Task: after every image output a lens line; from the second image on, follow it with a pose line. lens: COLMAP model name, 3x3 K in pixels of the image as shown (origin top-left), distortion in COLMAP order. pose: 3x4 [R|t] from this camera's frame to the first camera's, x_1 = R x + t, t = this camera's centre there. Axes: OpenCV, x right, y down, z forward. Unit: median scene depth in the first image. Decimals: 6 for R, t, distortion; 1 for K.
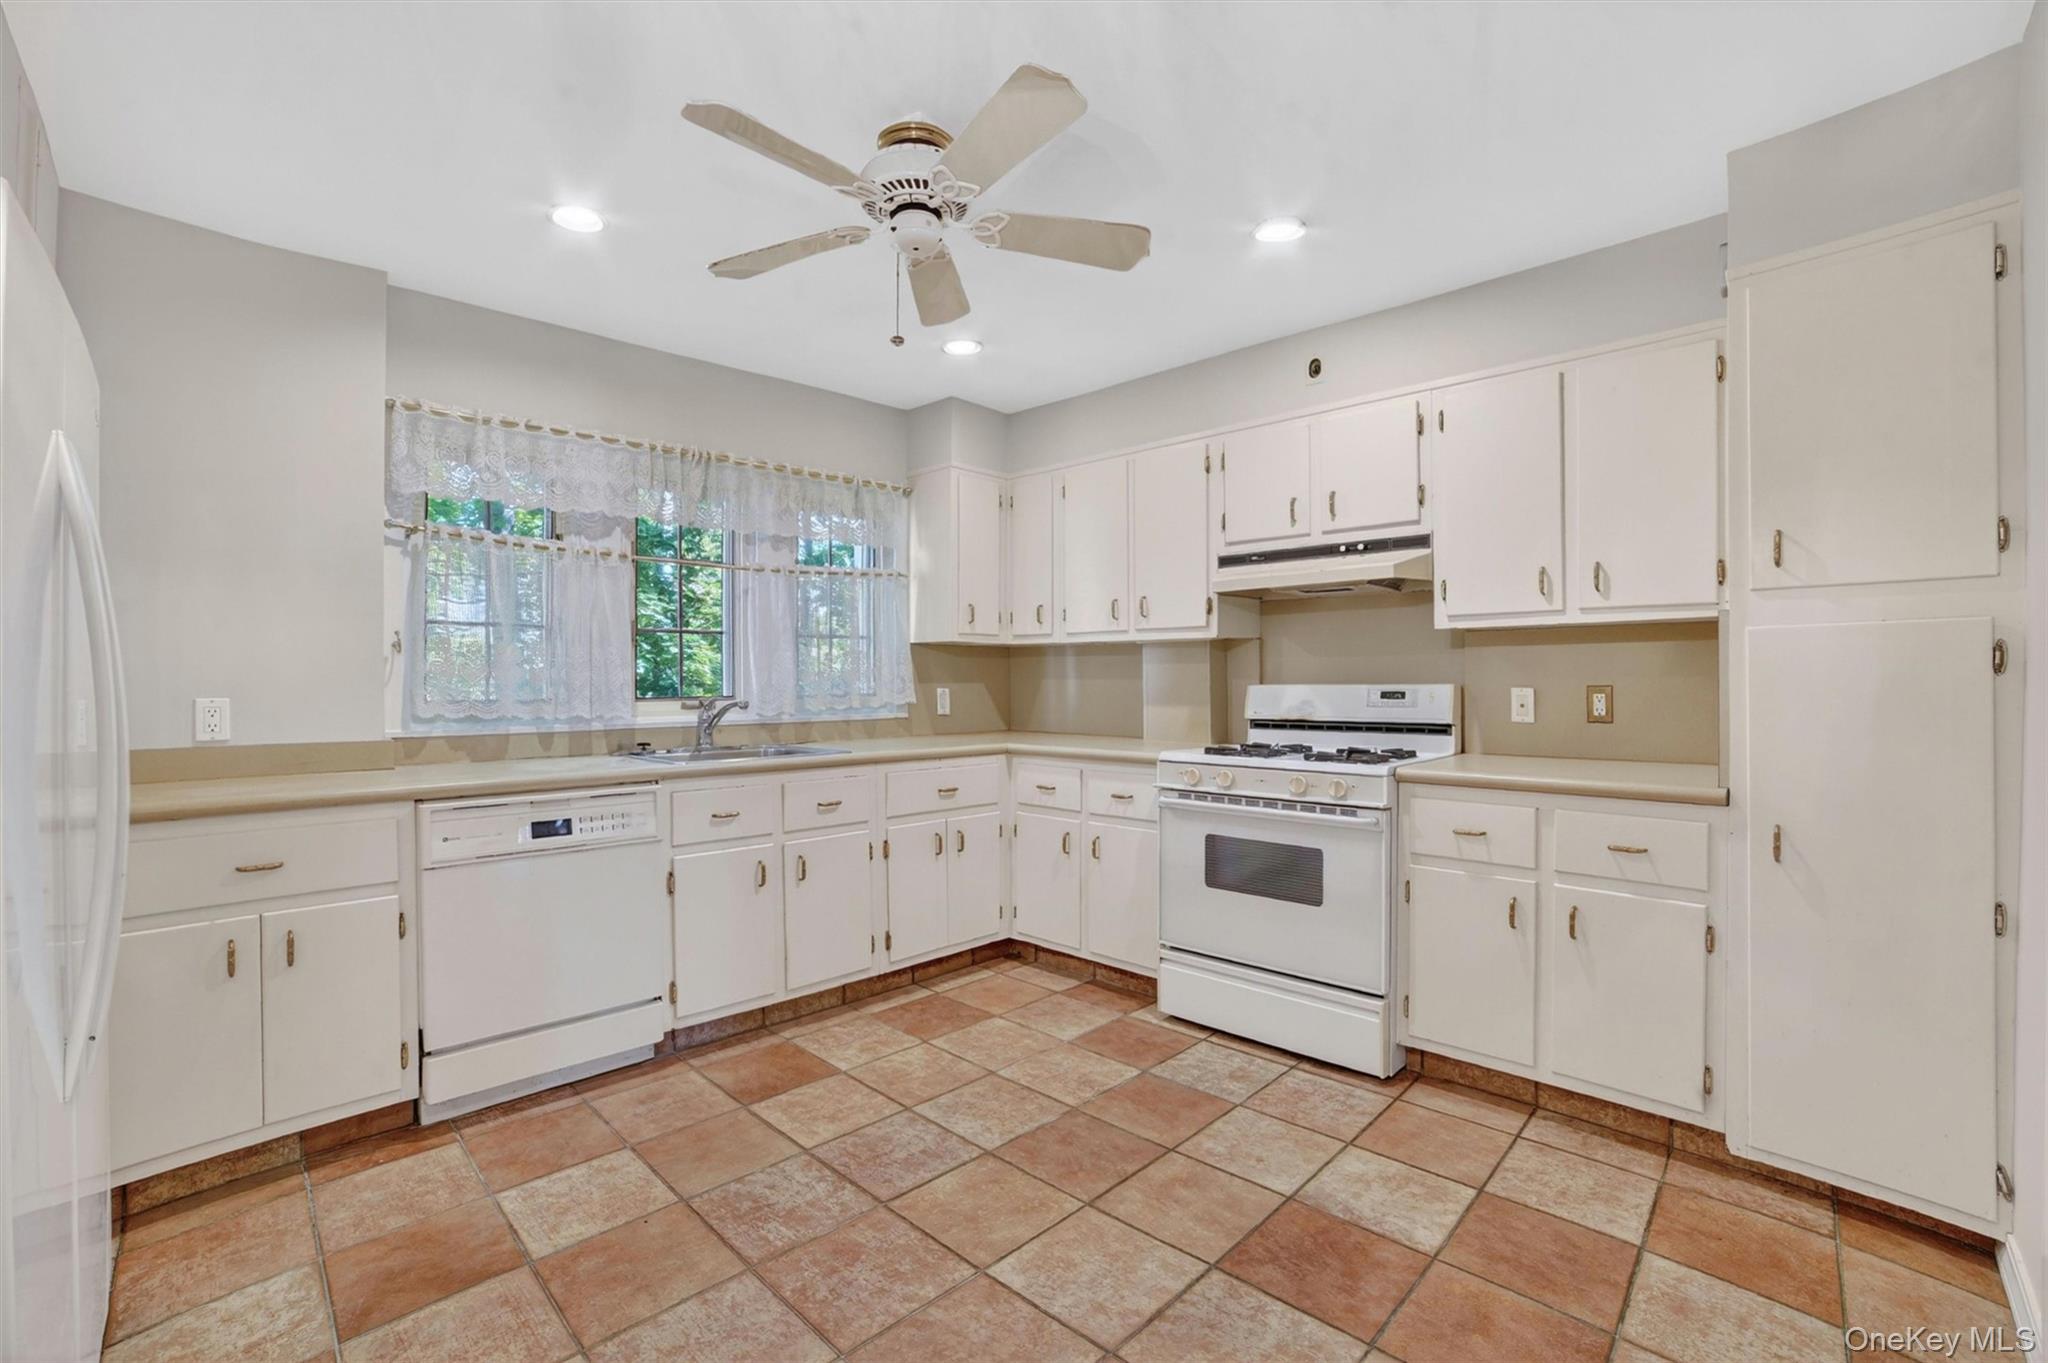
lens RADIAL K [[844.8, 0, 1030.7], [0, 844.8, 691.3], [0, 0, 1]] dist [-0.020469, -0.000040]
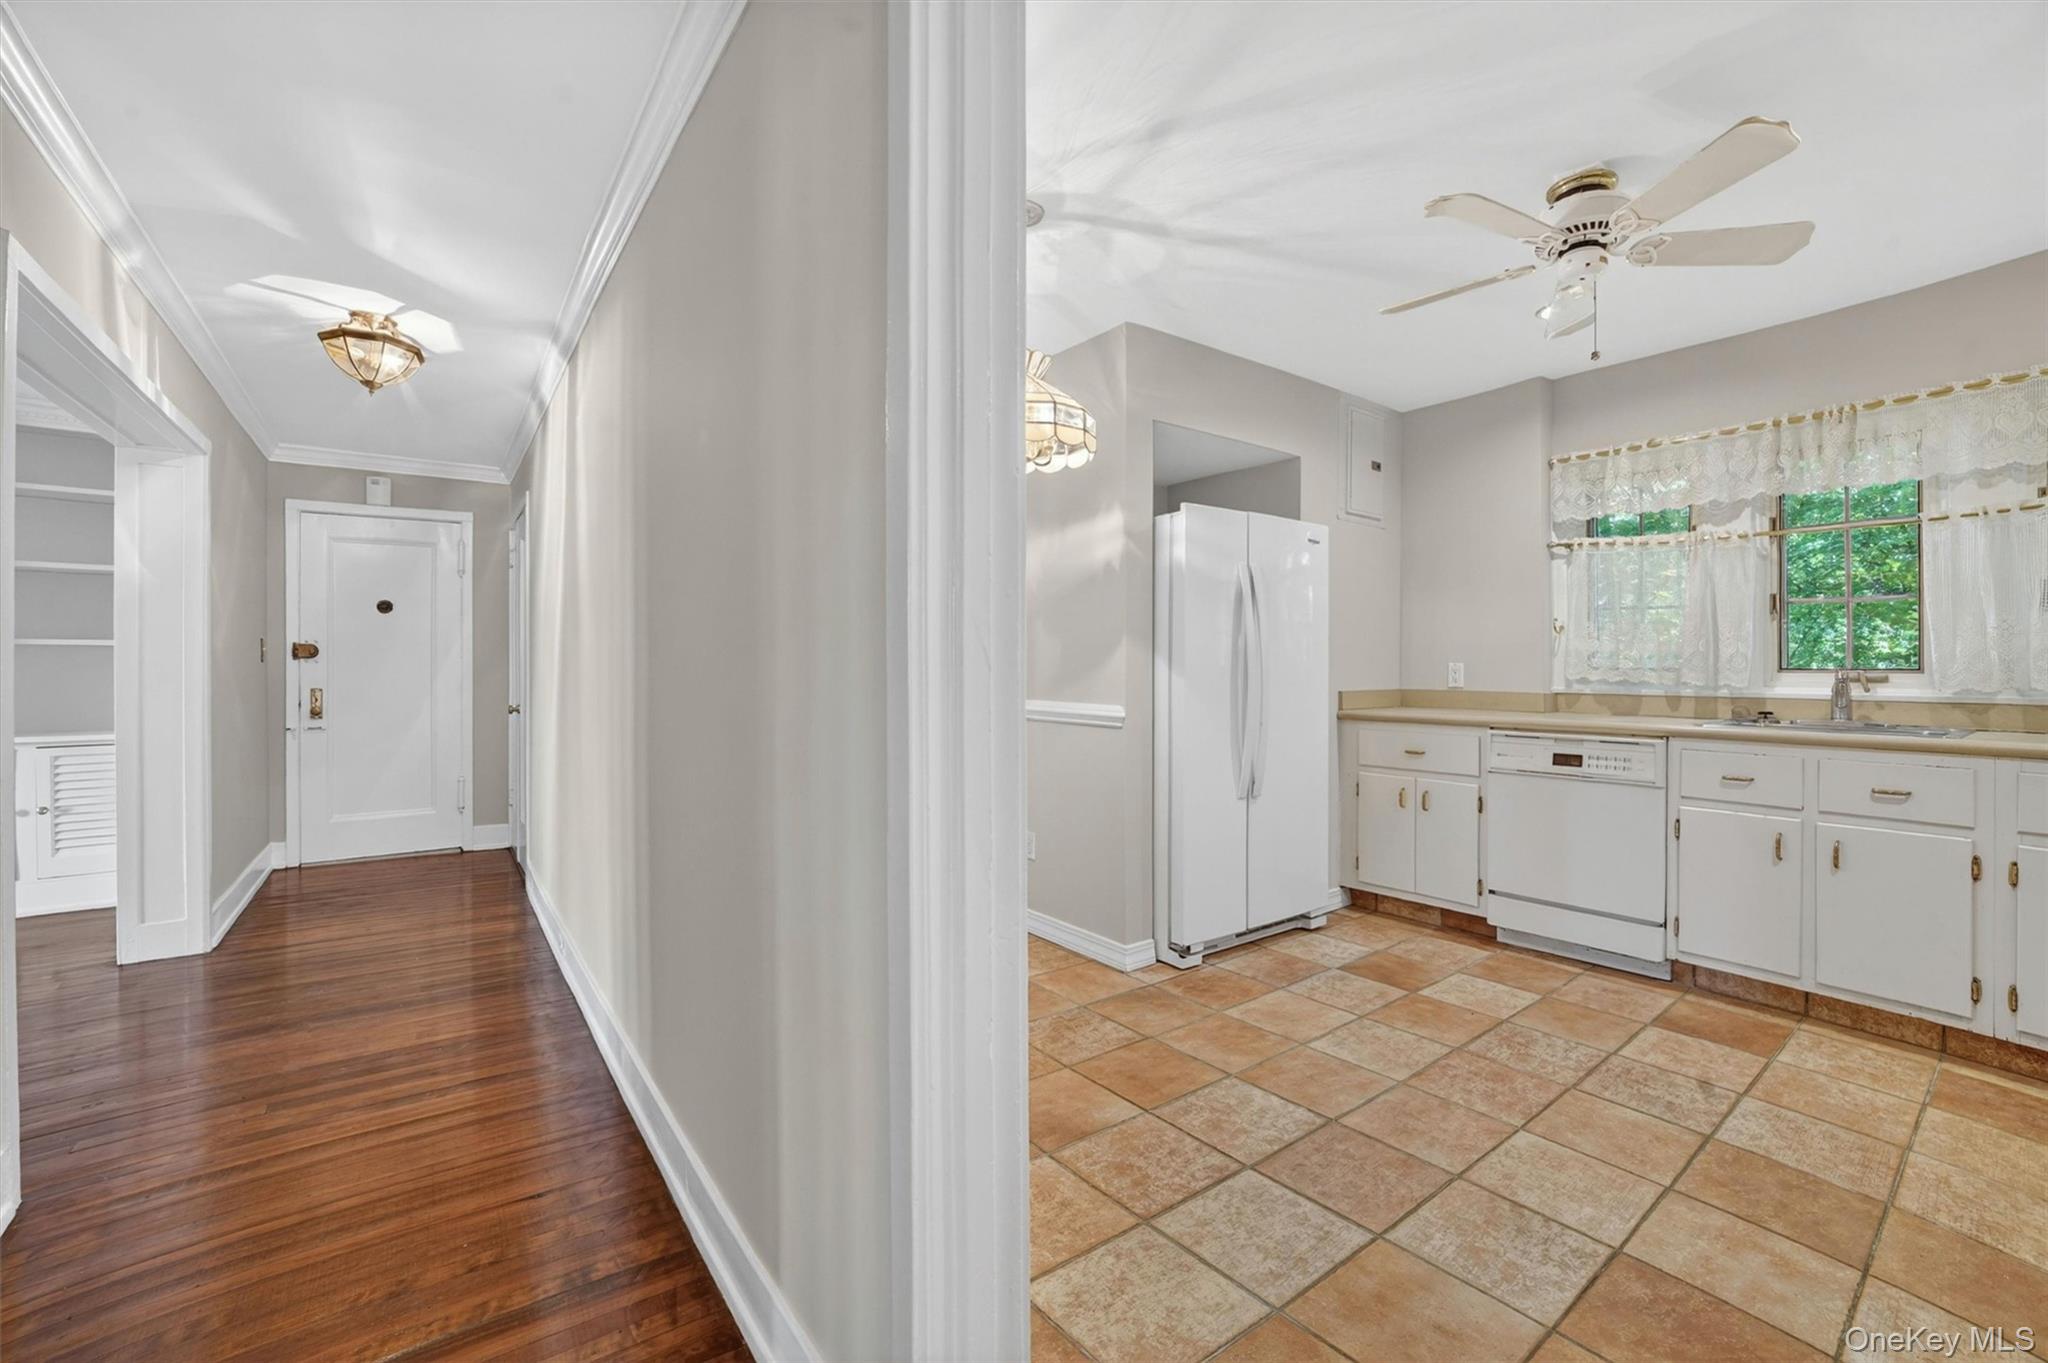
lens RADIAL K [[854.5, 0, 1140.7], [0, 854.5, 679.2], [0, 0, 1]] dist [0.020936, 0.000078]
pose [[0.019194, 0.020580, -0.999604, 0.770838], [-0.015558, 0.999673, 0.020283, 0.015390], [0.999695, 0.015163, 0.019508, 0.273659]]
